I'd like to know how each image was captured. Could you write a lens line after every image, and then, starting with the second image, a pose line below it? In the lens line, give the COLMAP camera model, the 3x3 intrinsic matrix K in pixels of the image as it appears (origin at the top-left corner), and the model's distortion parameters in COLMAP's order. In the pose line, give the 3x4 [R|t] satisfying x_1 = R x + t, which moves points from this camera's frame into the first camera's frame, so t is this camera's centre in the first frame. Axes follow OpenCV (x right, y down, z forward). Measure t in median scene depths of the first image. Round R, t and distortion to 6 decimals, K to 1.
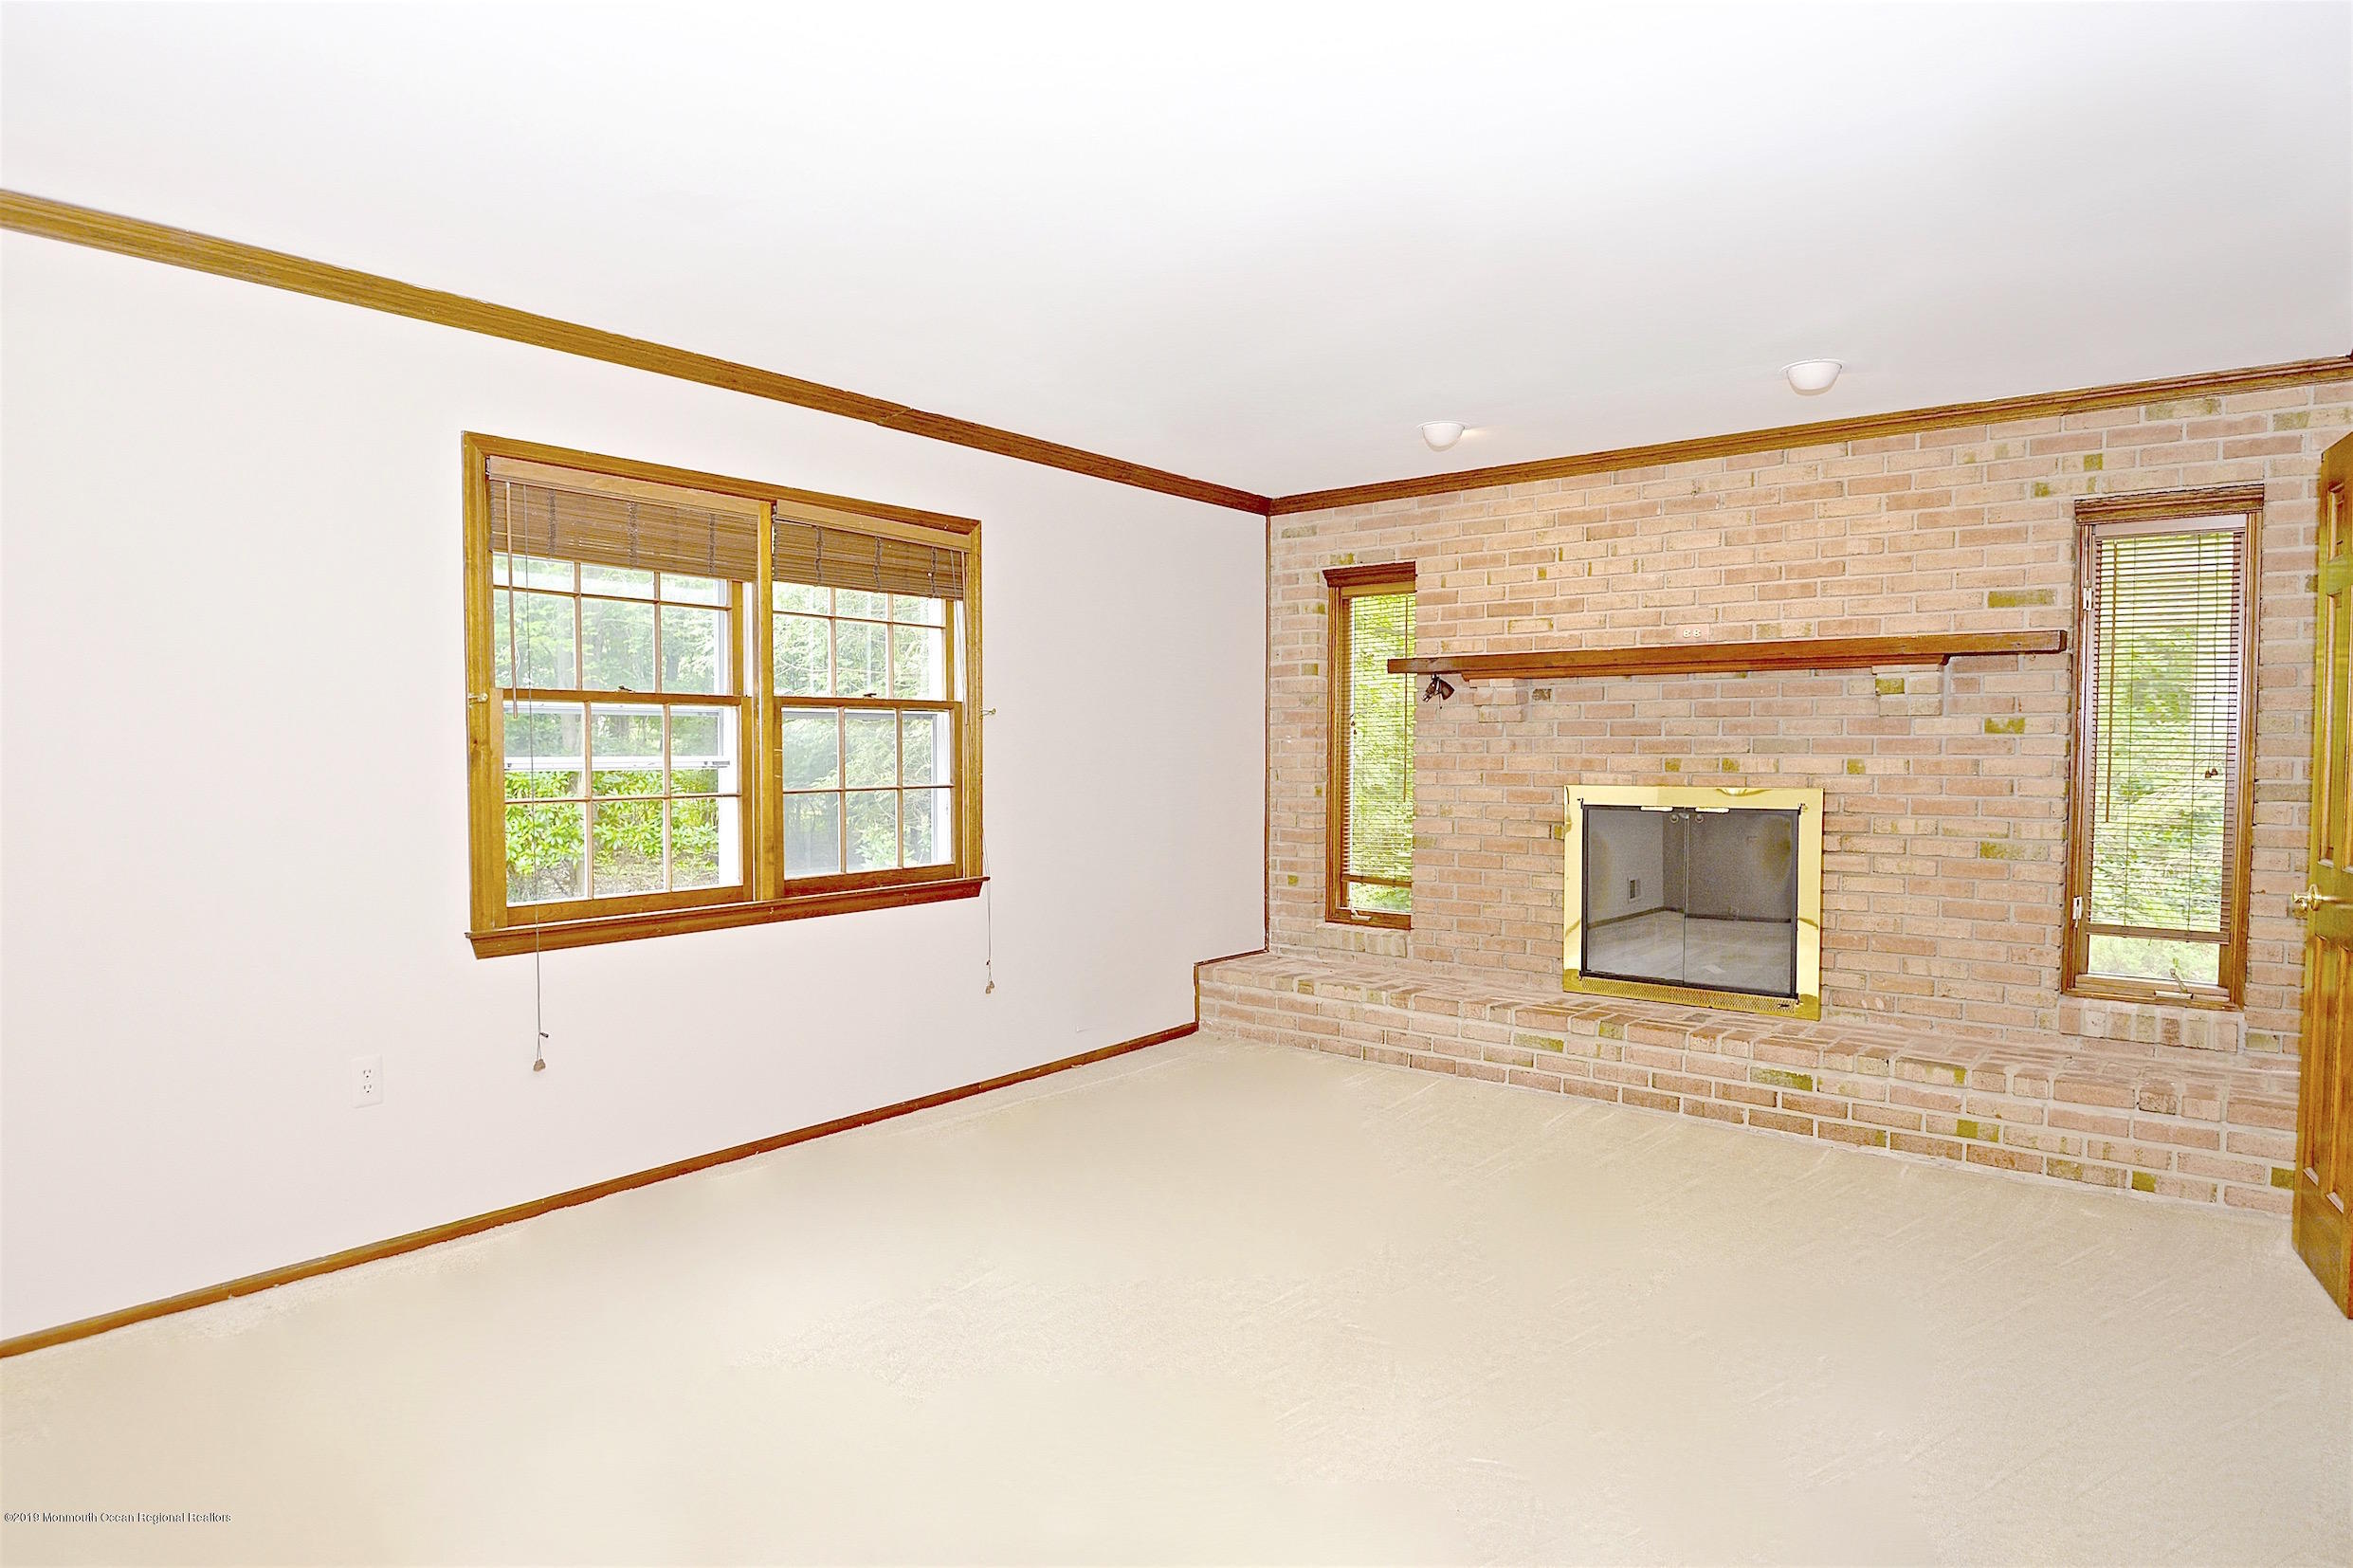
lens RADIAL K [[1318.4, 0, 1154.2], [0, 1318.4, 804.4], [0, 0, 1]] dist [-0.020462, -0.010869]
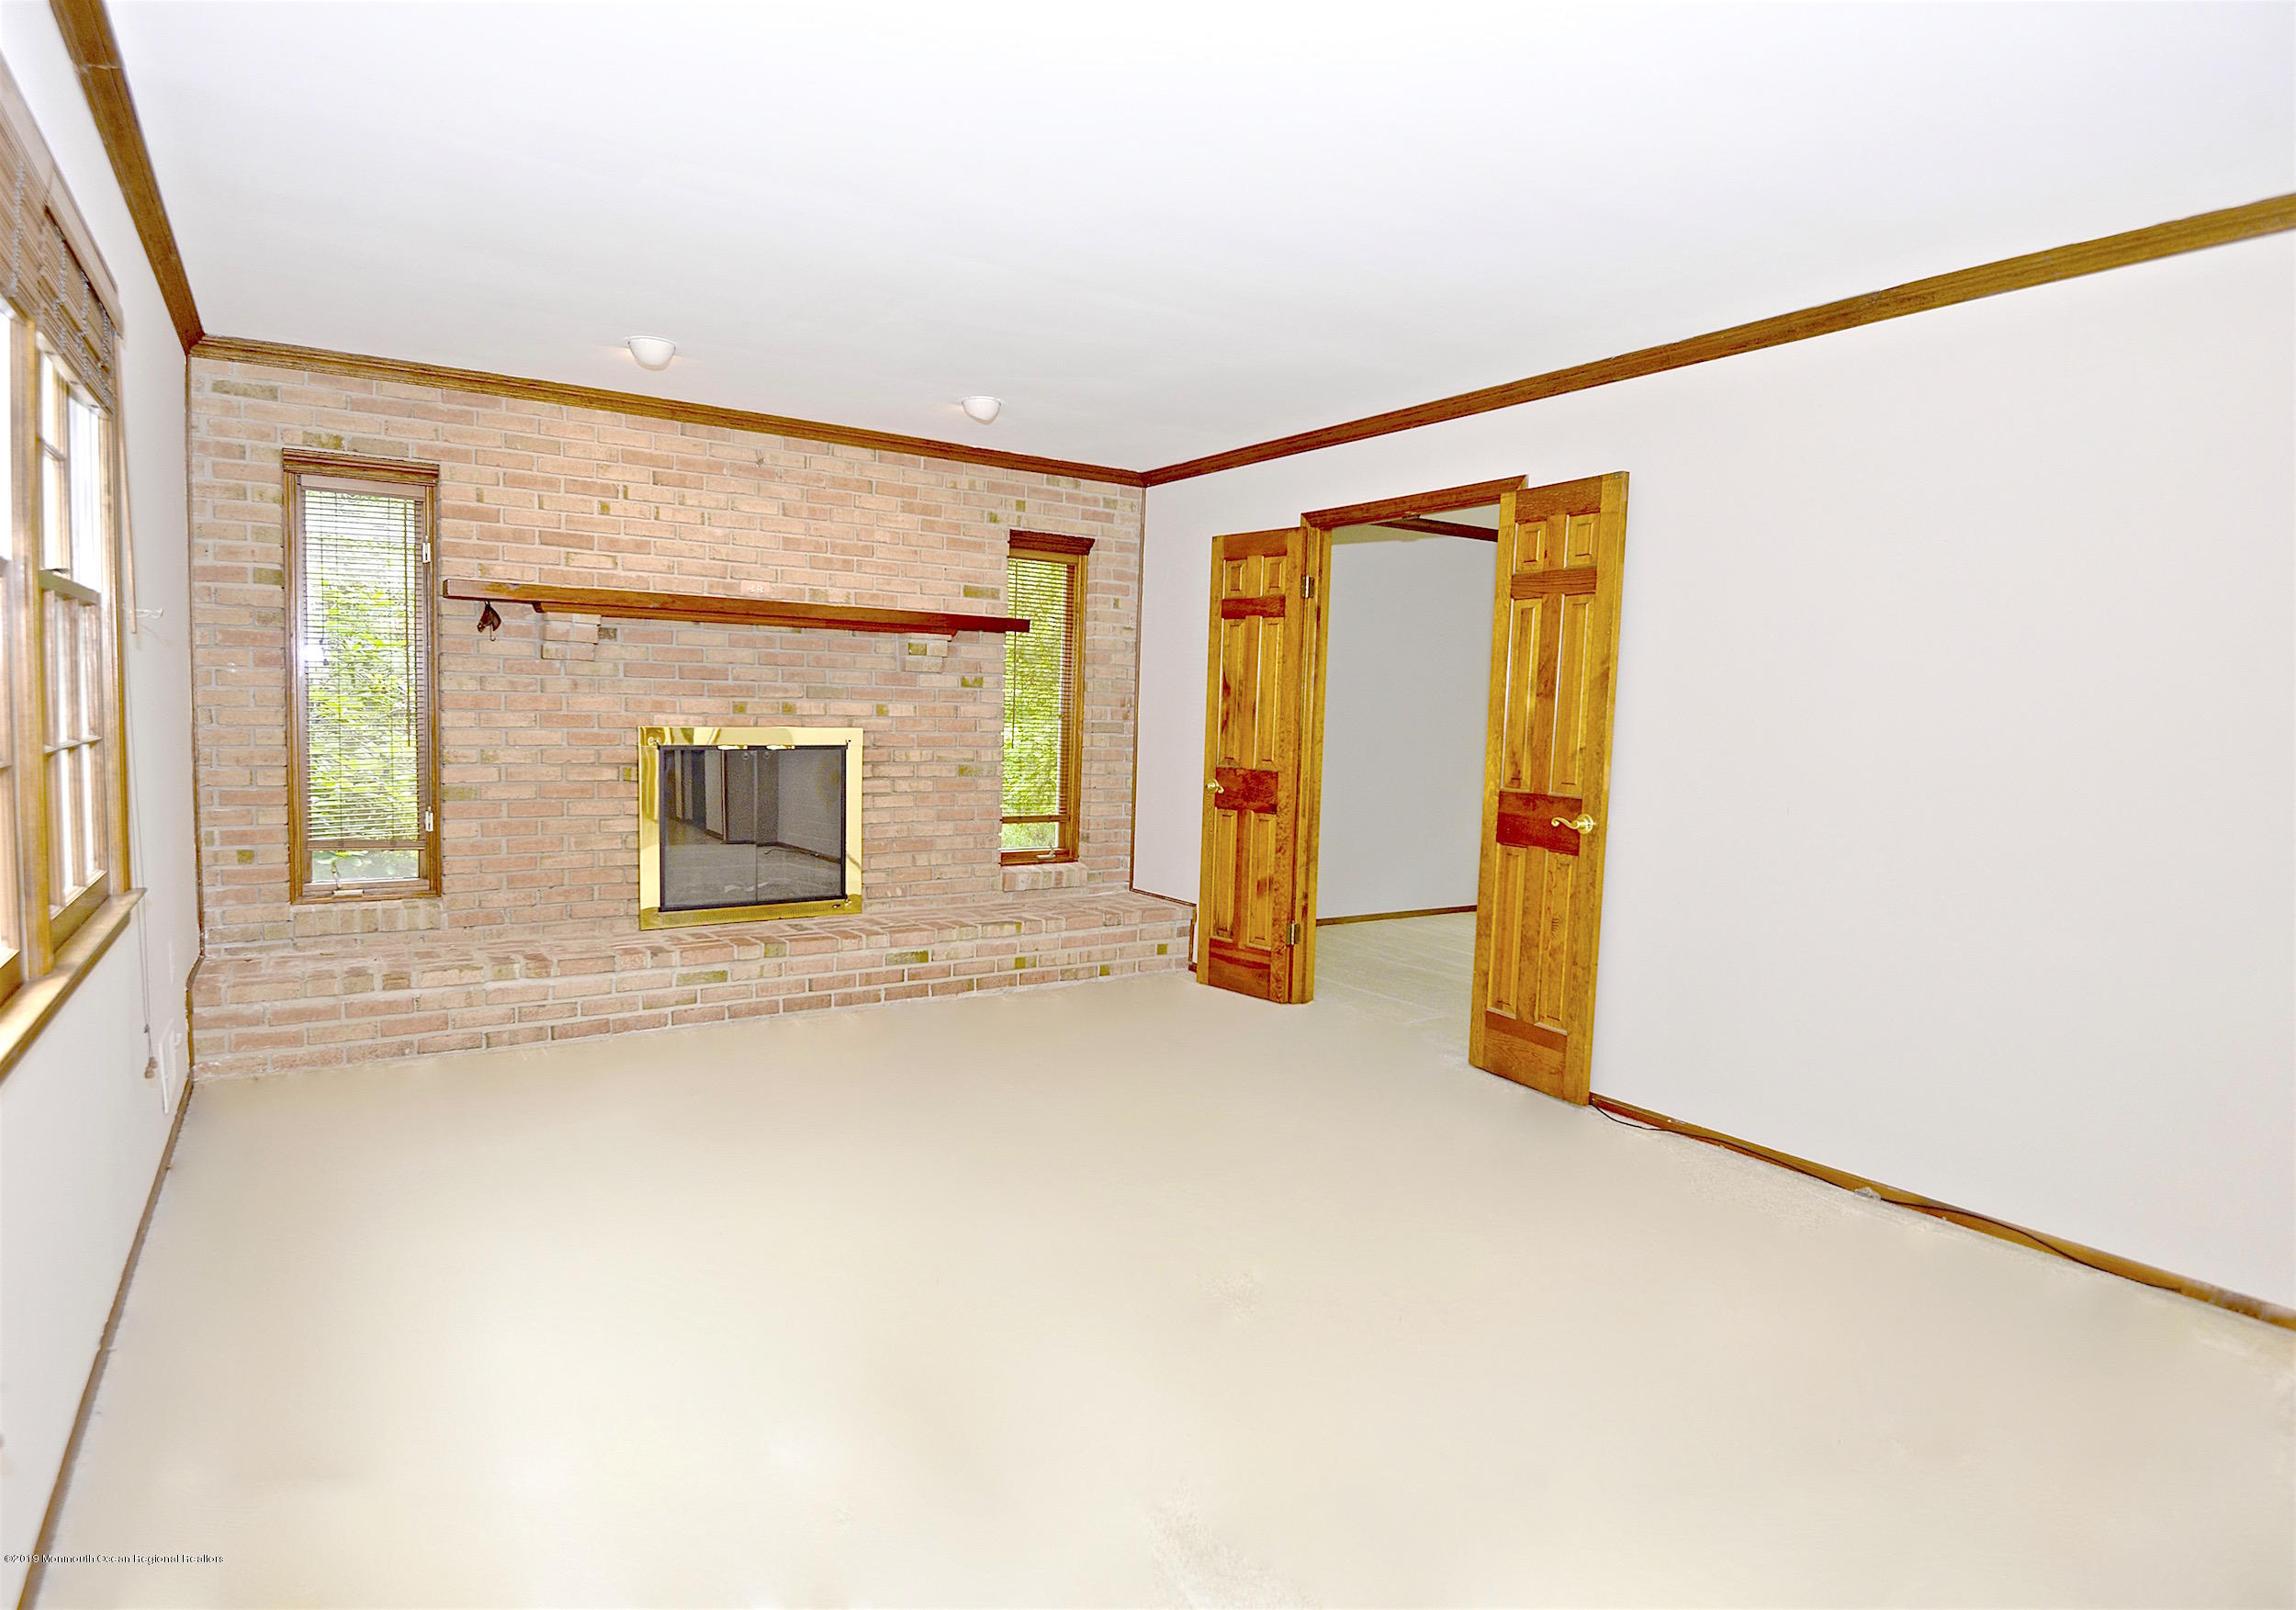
lens RADIAL K [[1242.2, 0, 1147.3], [0, 1242.2, 811.5], [0, 0, 1]] dist [-0.025394, -0.005045]
pose [[0.280410, -0.076709, 0.956810, -0.562199], [0.013380, 0.997017, 0.076011, -0.019218], [-0.959787, -0.008513, 0.280600, 0.418267]]
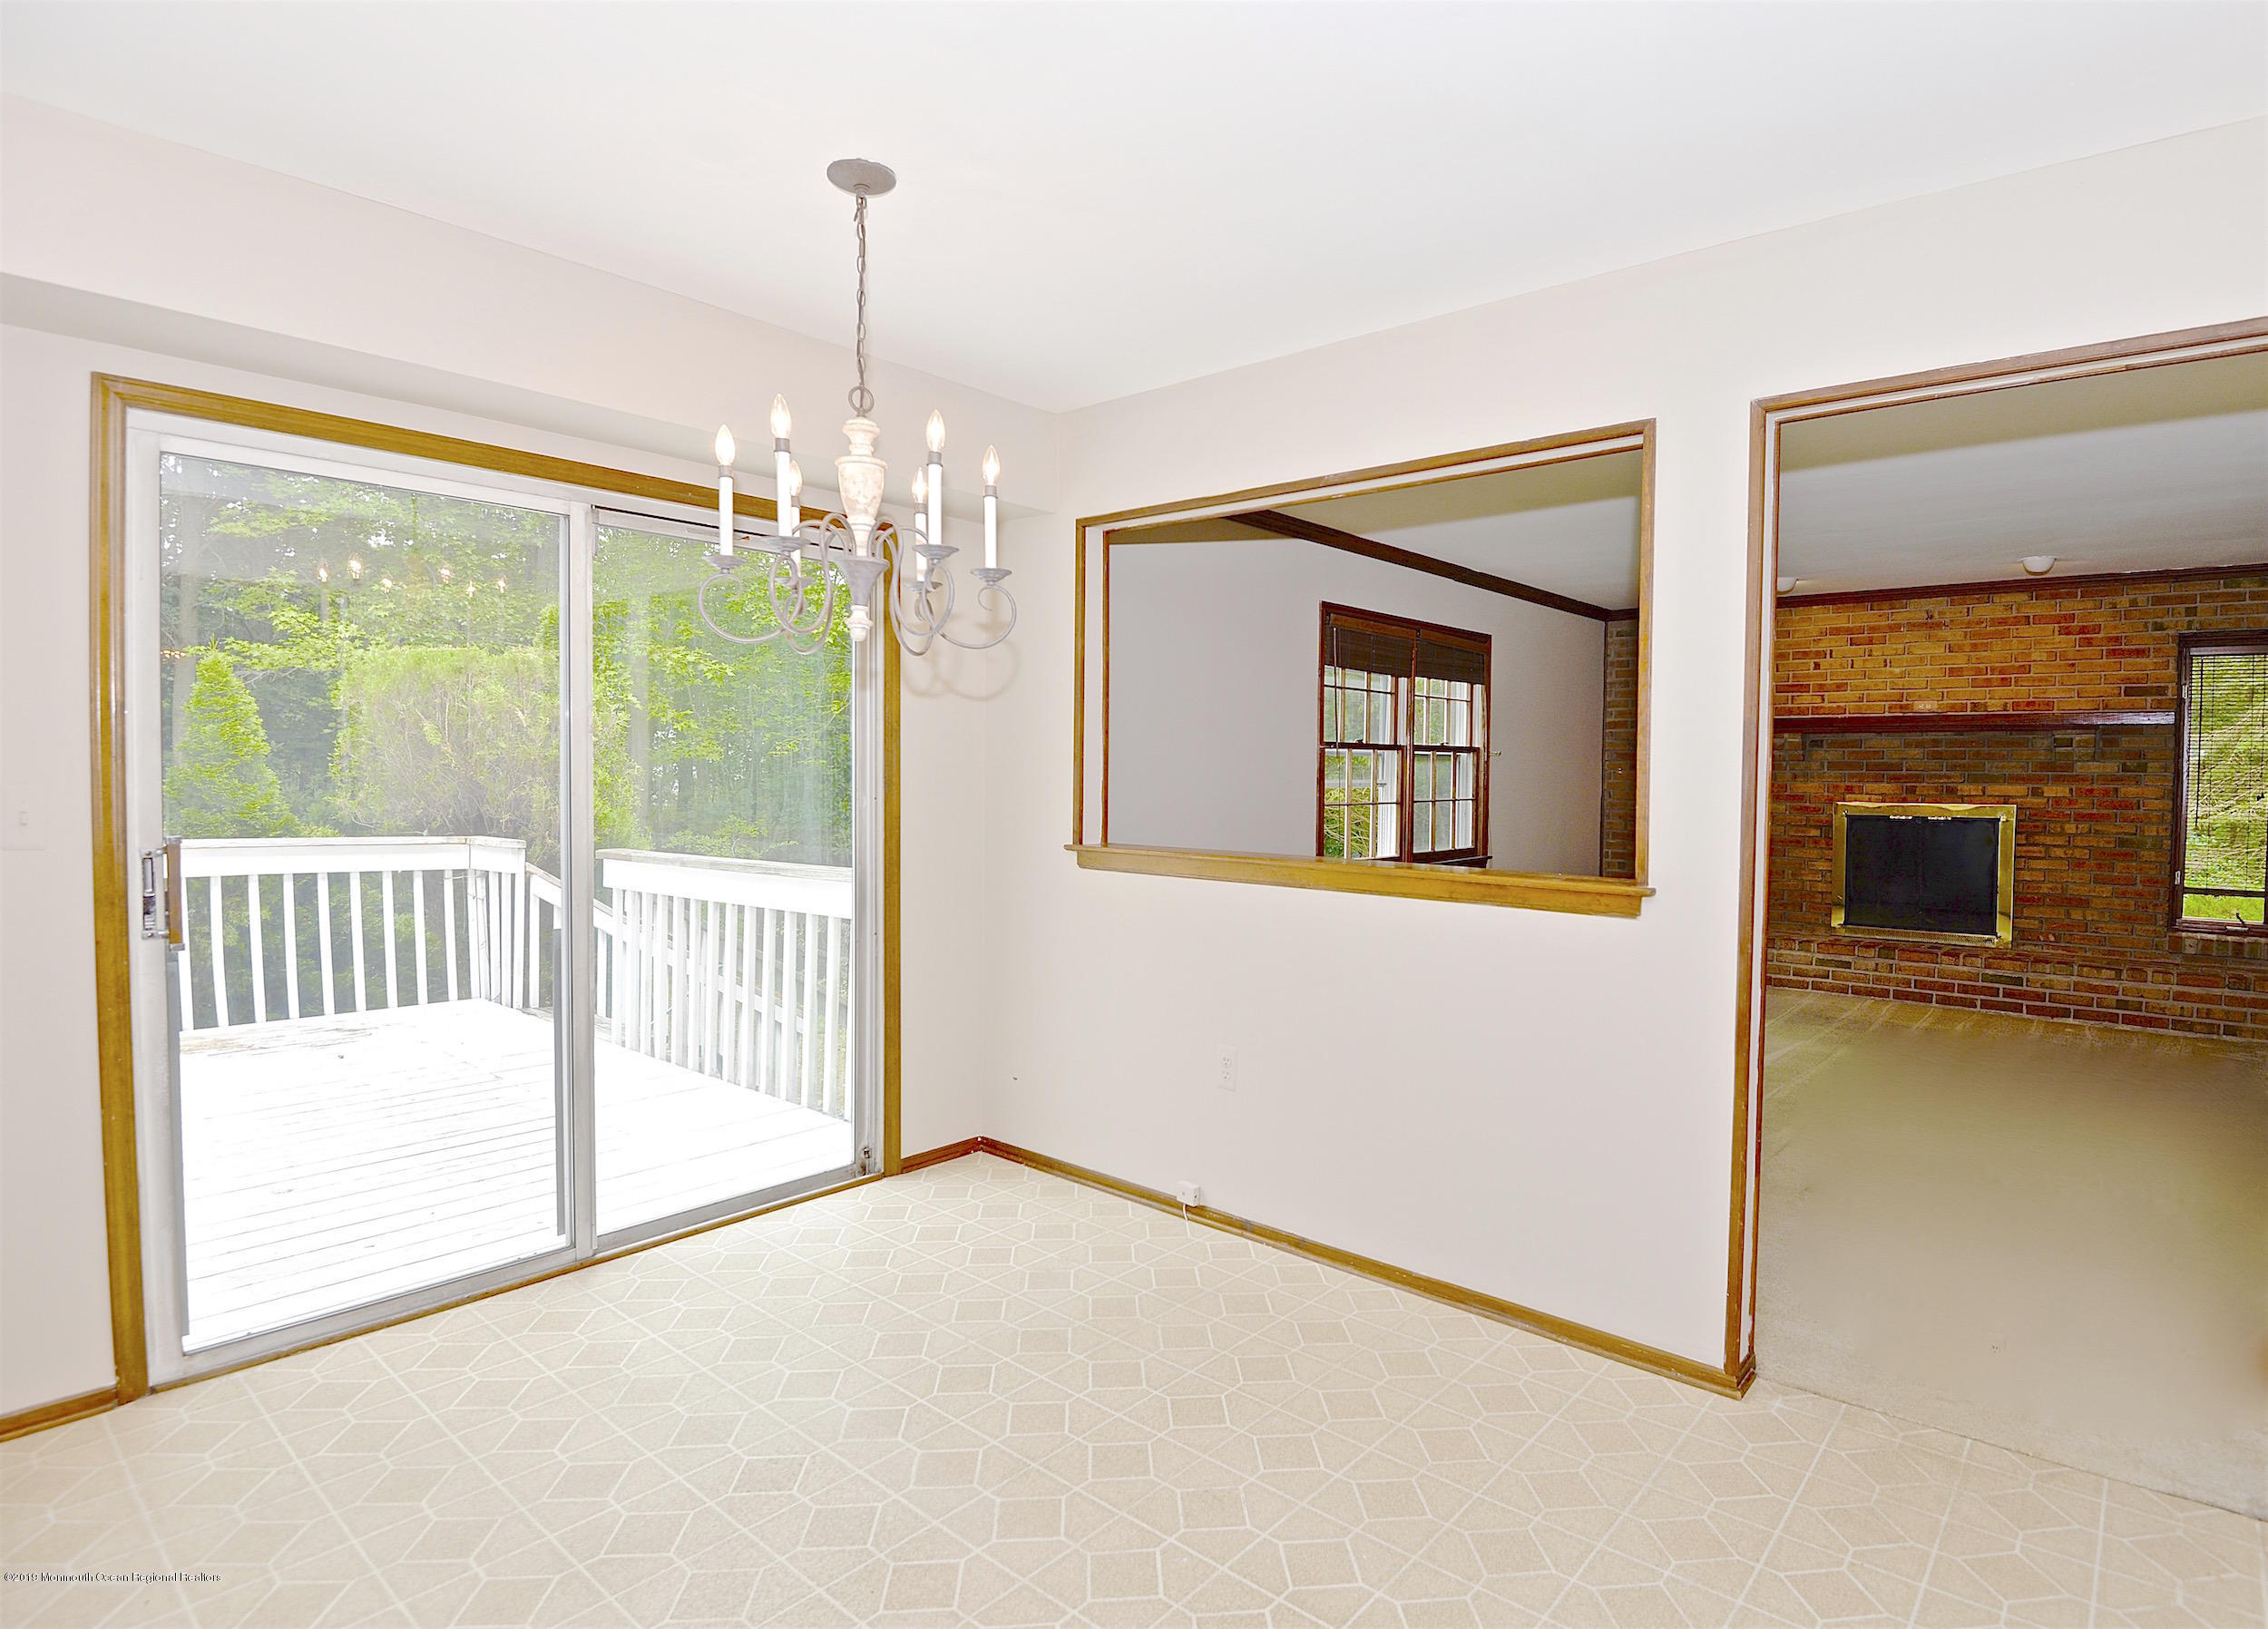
lens RADIAL K [[1204.6, 0, 1133.4], [0, 1204.6, 814.5], [0, 0, 1]] dist [-0.042892, -0.001792]
pose [[0.999499, 0.006782, -0.030925, -0.544623], [-0.006986, 0.999955, -0.006489, 0.017049], [0.030880, 0.006702, 0.999501, -0.492757]]
